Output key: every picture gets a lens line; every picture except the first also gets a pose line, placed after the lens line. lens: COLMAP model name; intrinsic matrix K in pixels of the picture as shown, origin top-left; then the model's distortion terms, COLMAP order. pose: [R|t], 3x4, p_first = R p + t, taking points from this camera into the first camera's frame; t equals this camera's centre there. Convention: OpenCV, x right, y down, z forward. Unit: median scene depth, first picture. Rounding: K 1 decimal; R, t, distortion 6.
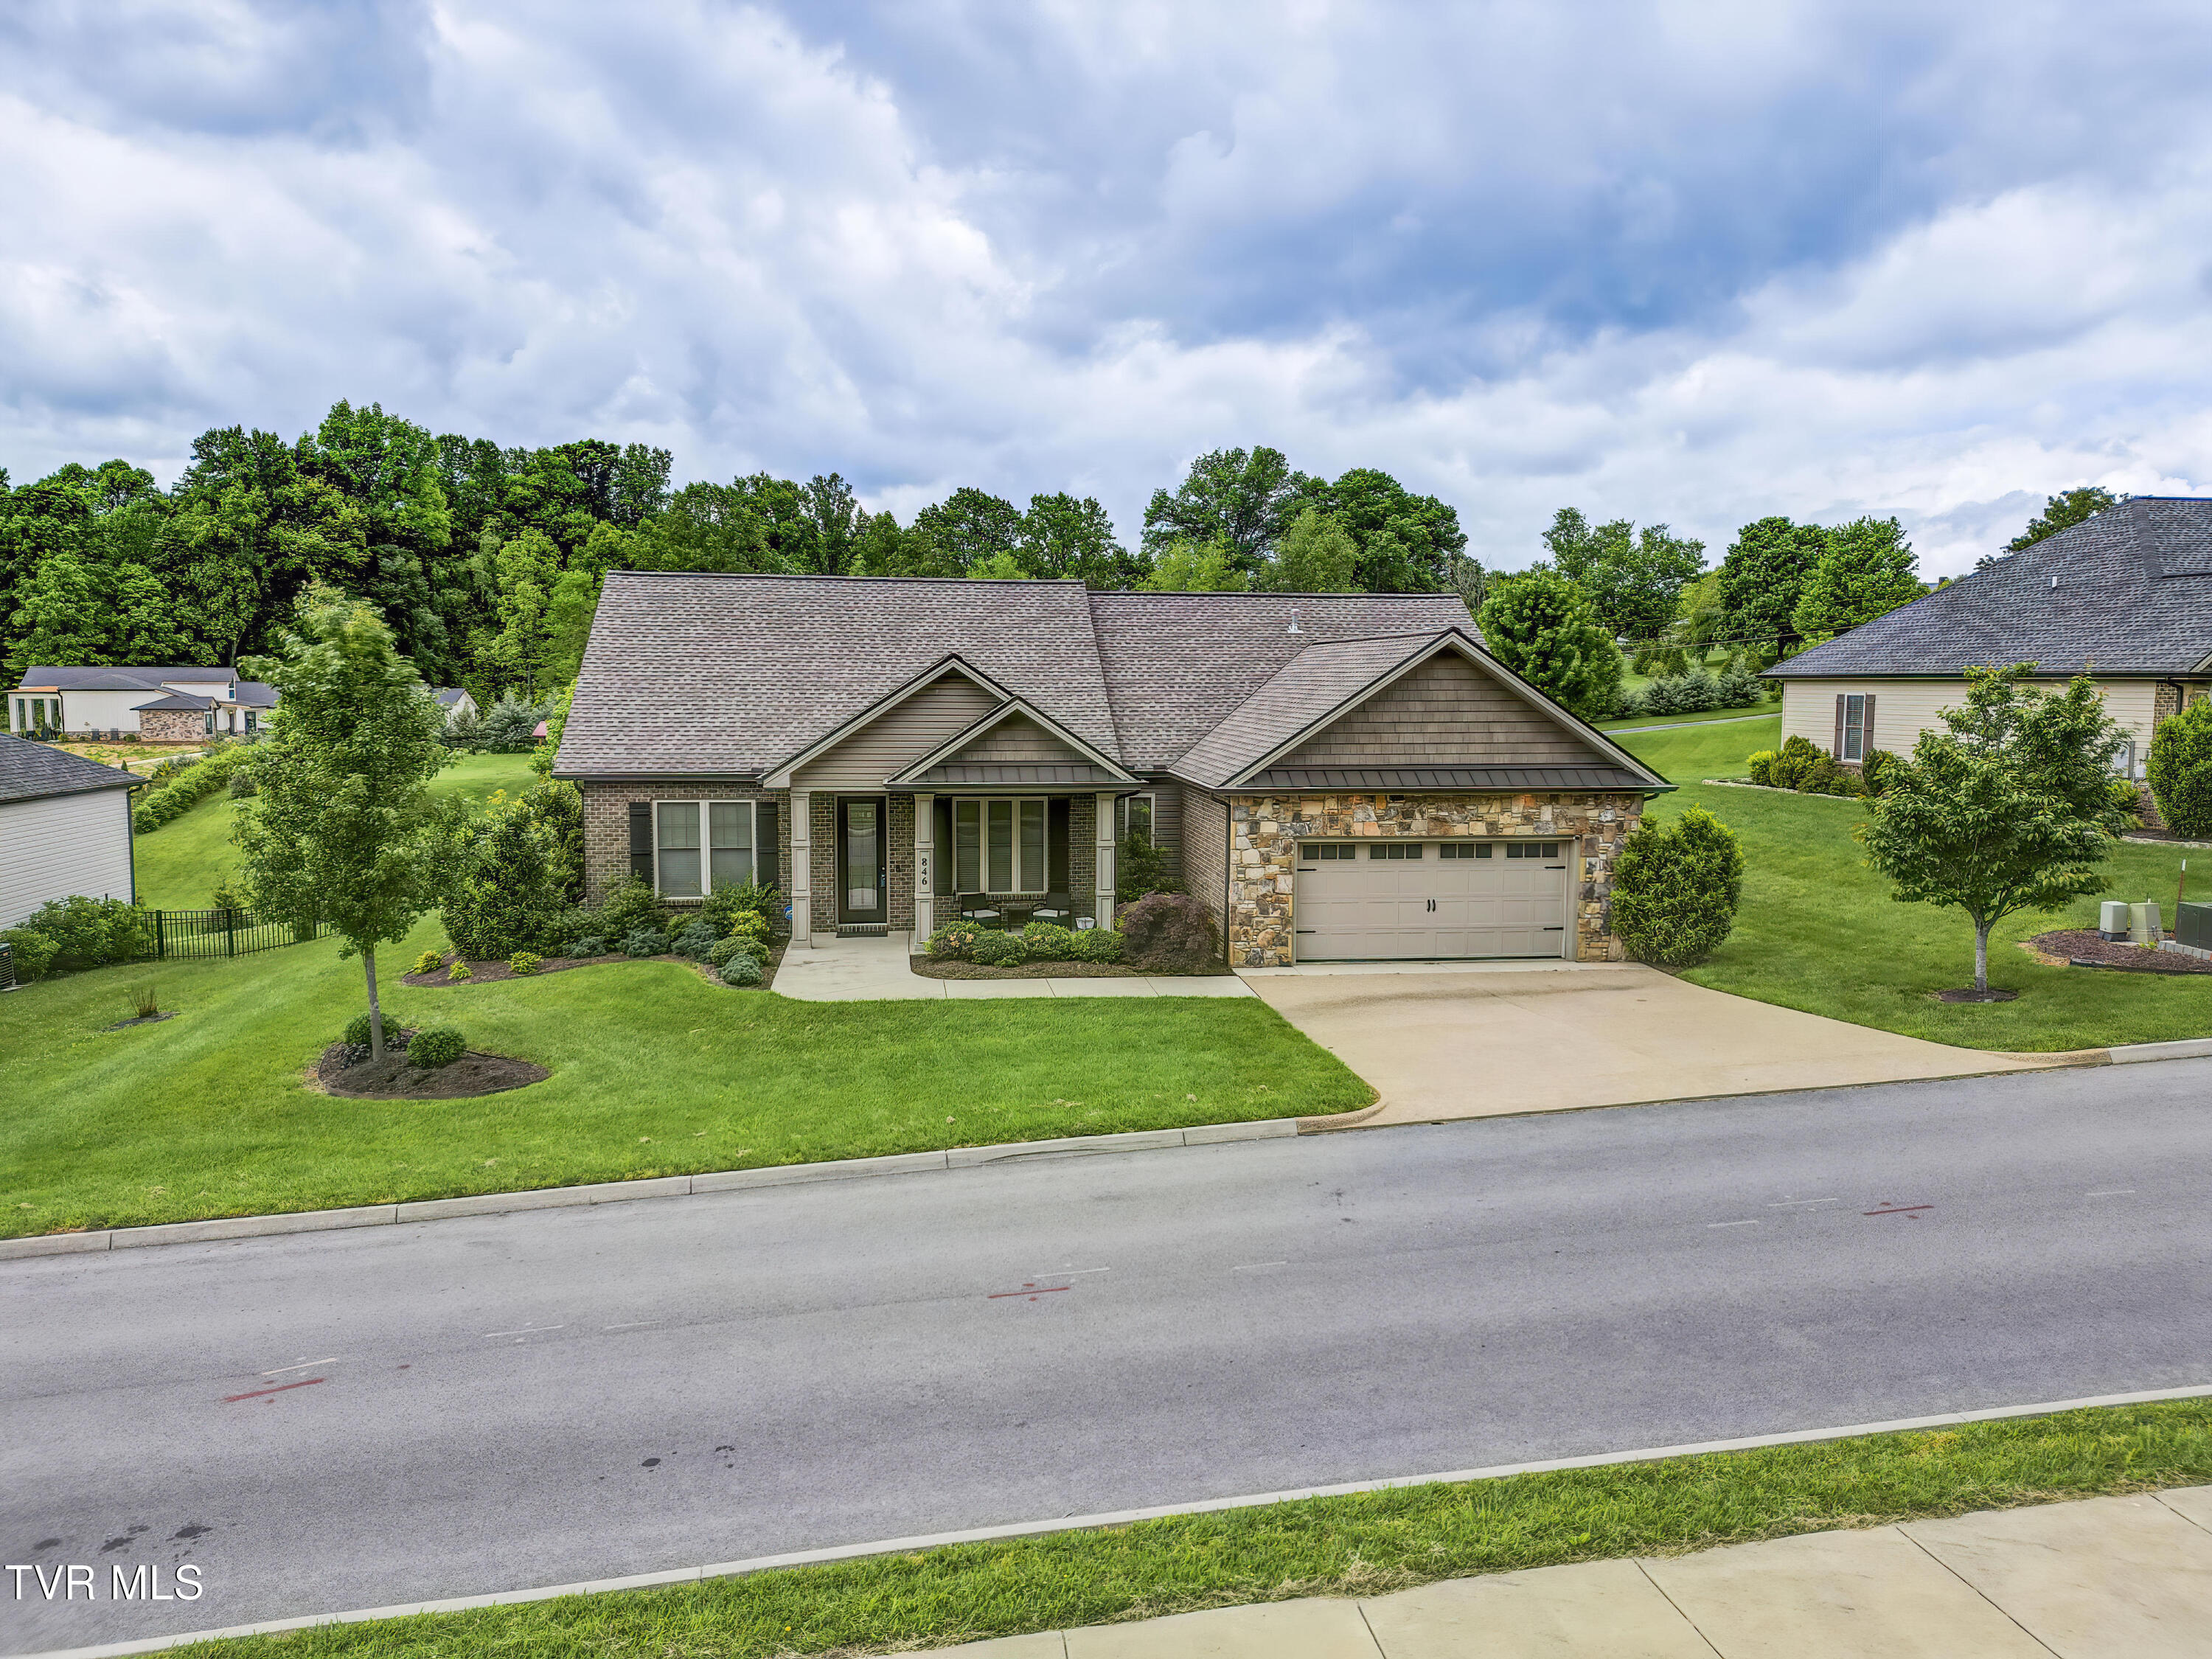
lens RADIAL K [[1537.7, 0, 1119.3], [0, 1537.7, 860.7], [0, 0, 1]] dist [0.061255, -0.053907]
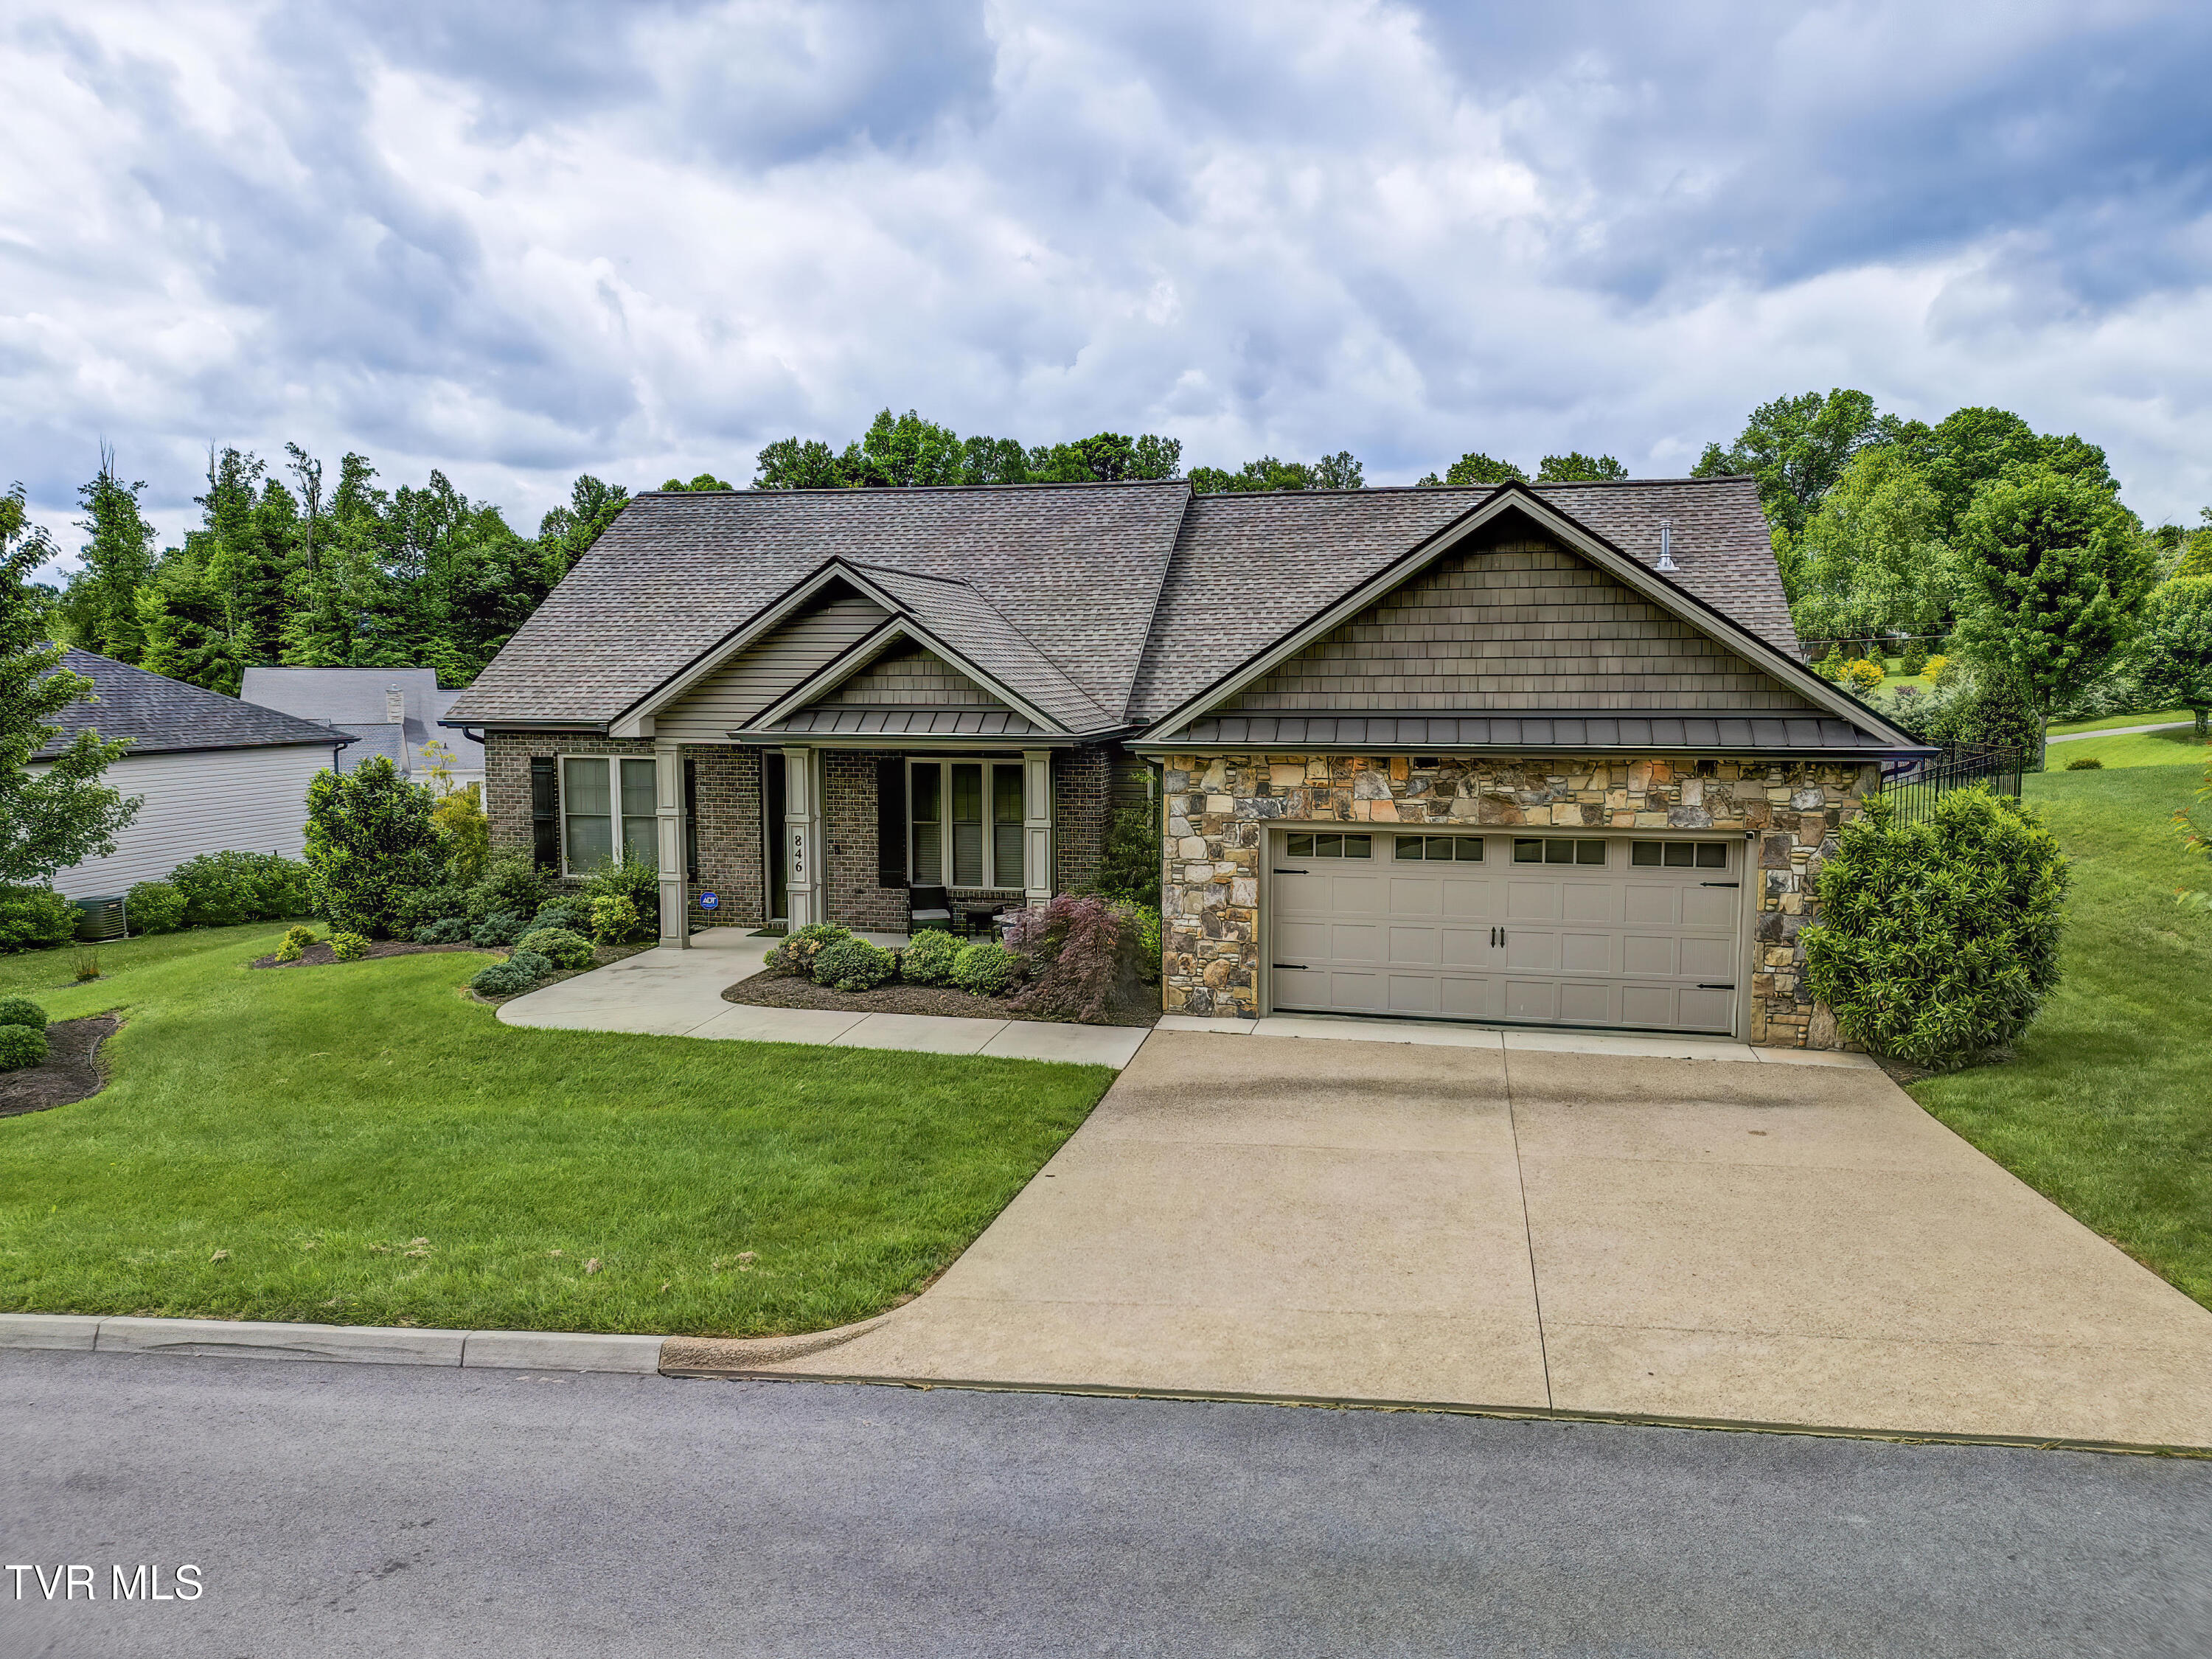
lens RADIAL K [[1537.7, 0, 1146.7], [0, 1537.7, 886.5], [0, 0, 1]] dist [0.061255, -0.053907]
pose [[0.938662, 0.042804, -0.342172, 0.284001], [-0.035631, 0.998994, 0.027223, -0.003423], [0.342993, -0.013361, 0.939243, 0.365440]]
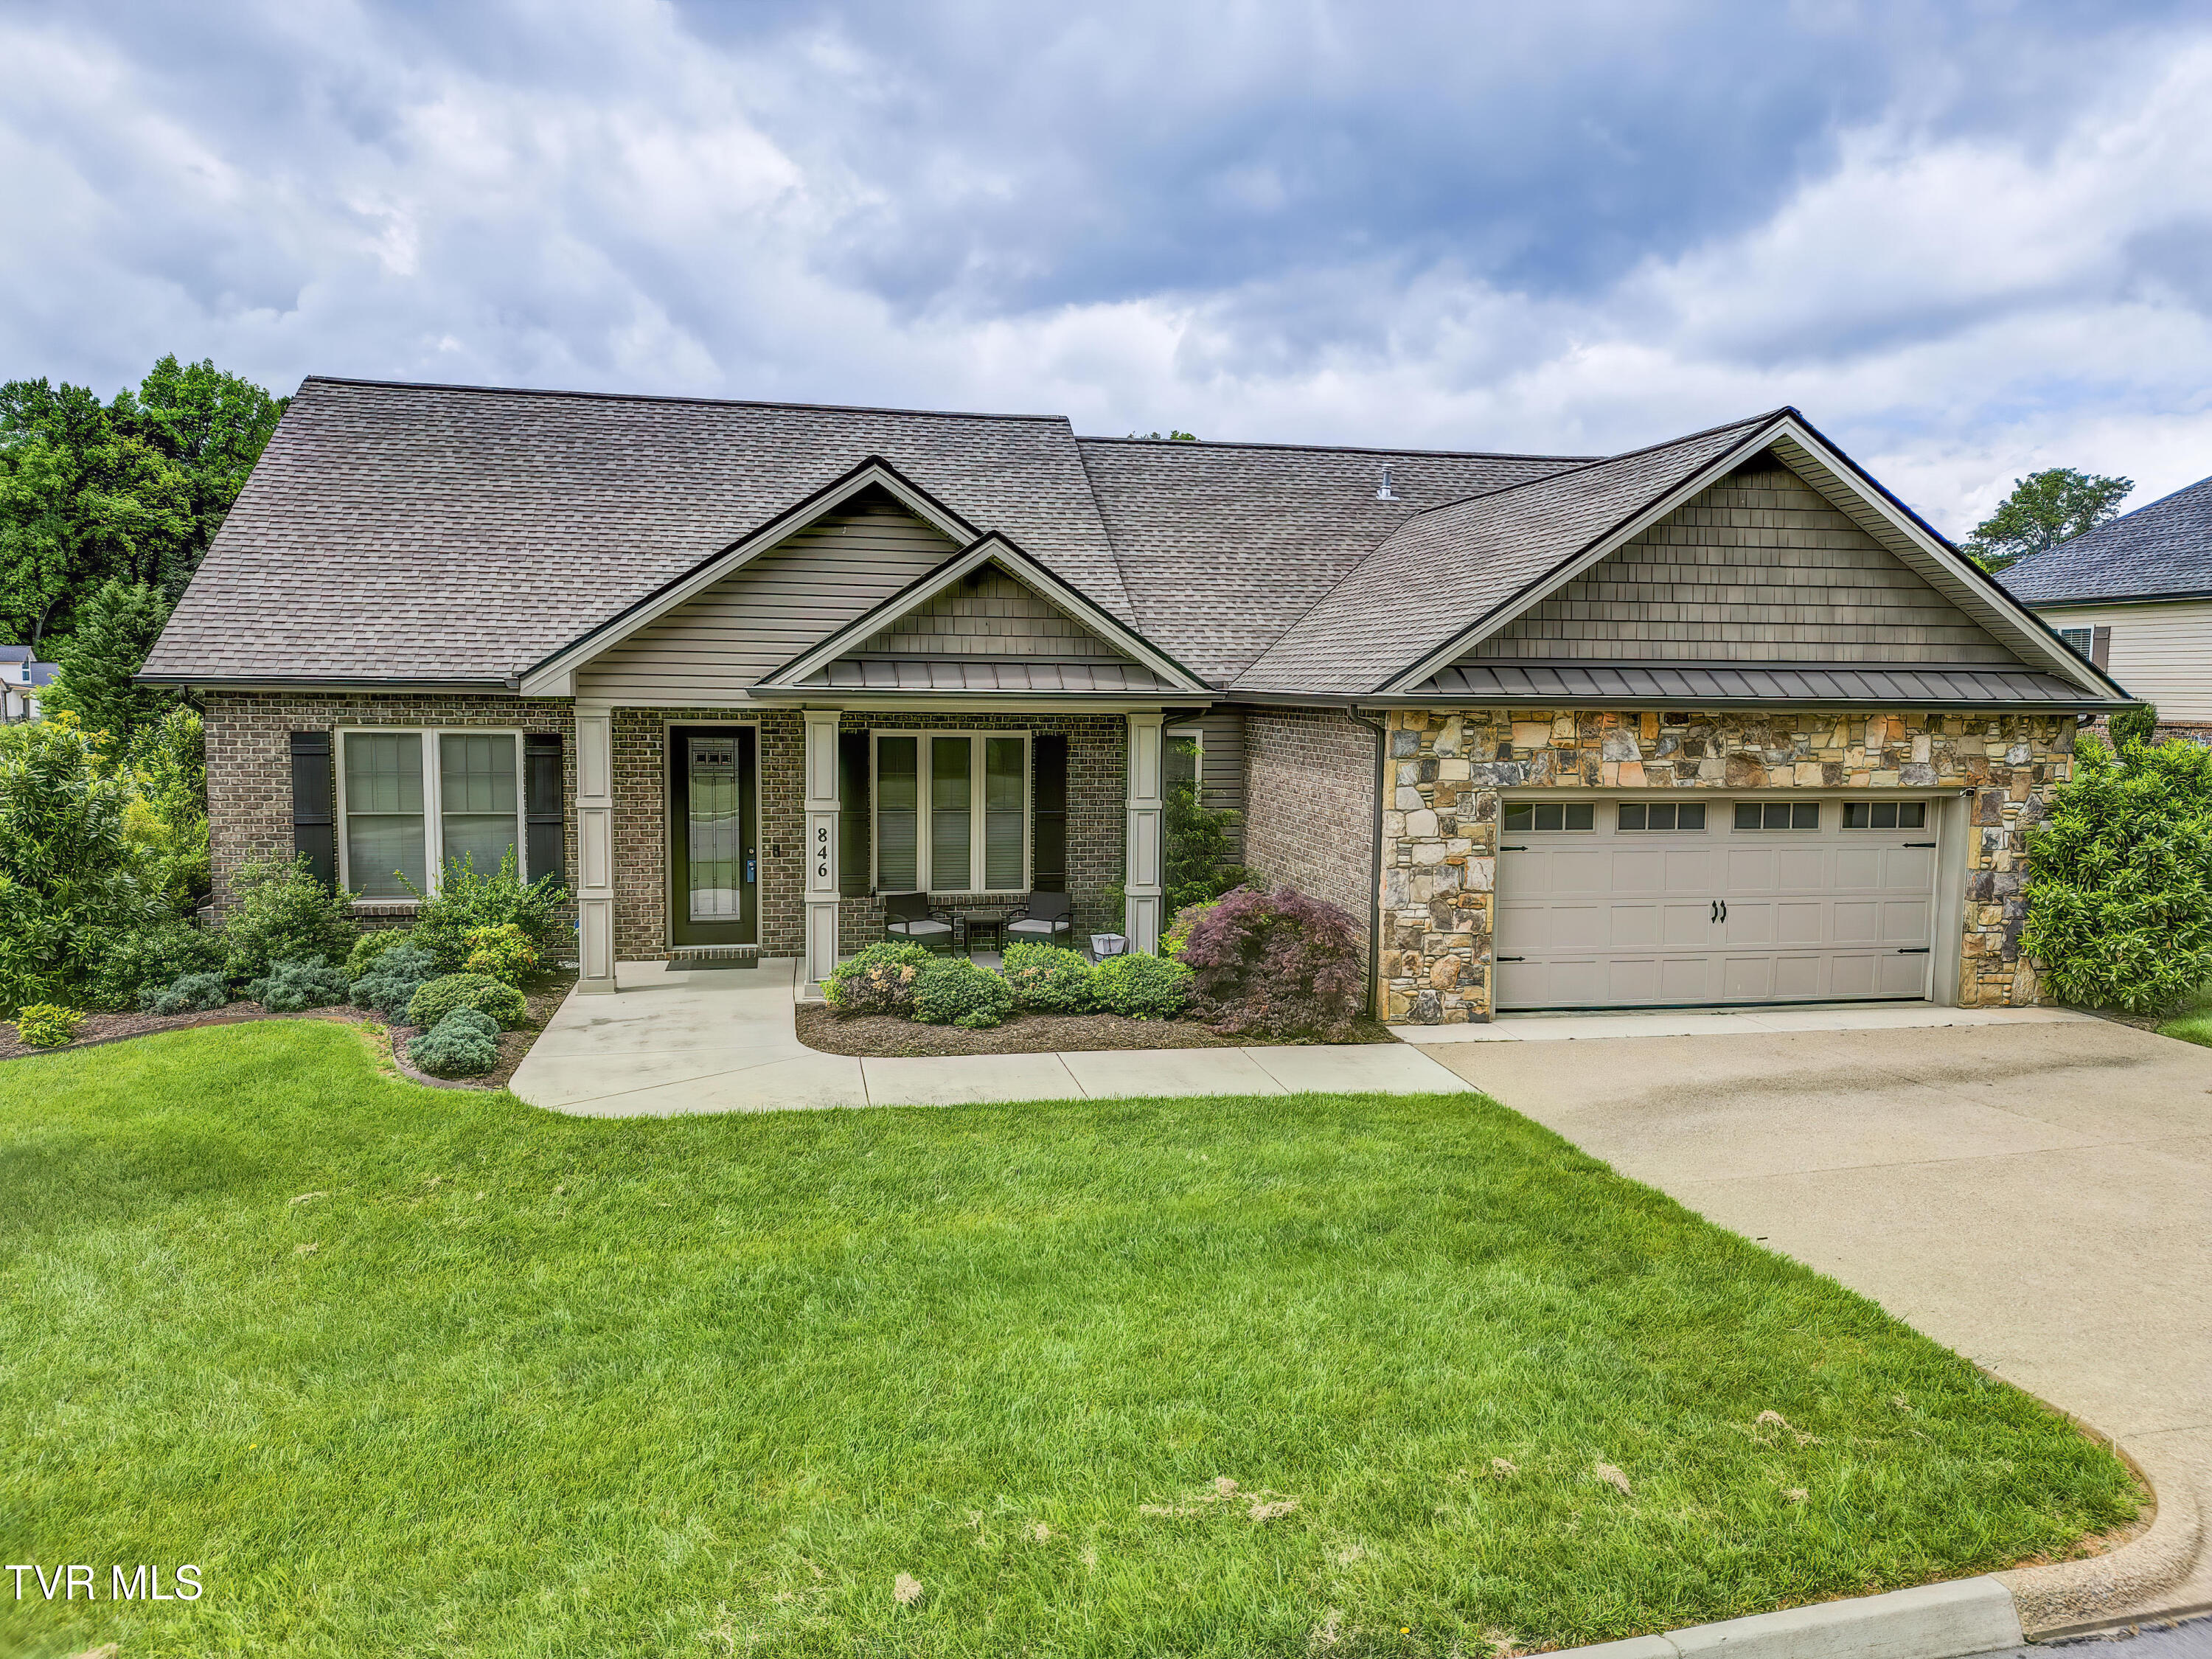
lens RADIAL K [[1537.7, 0, 1118.5], [0, 1537.7, 844.9], [0, 0, 1]] dist [0.061255, -0.053907]
pose [[0.997884, -0.000330, 0.065015, -0.057042], [0.001258, 0.999898, -0.014227, 0.012412], [-0.065003, 0.014279, 0.997783, 0.443961]]
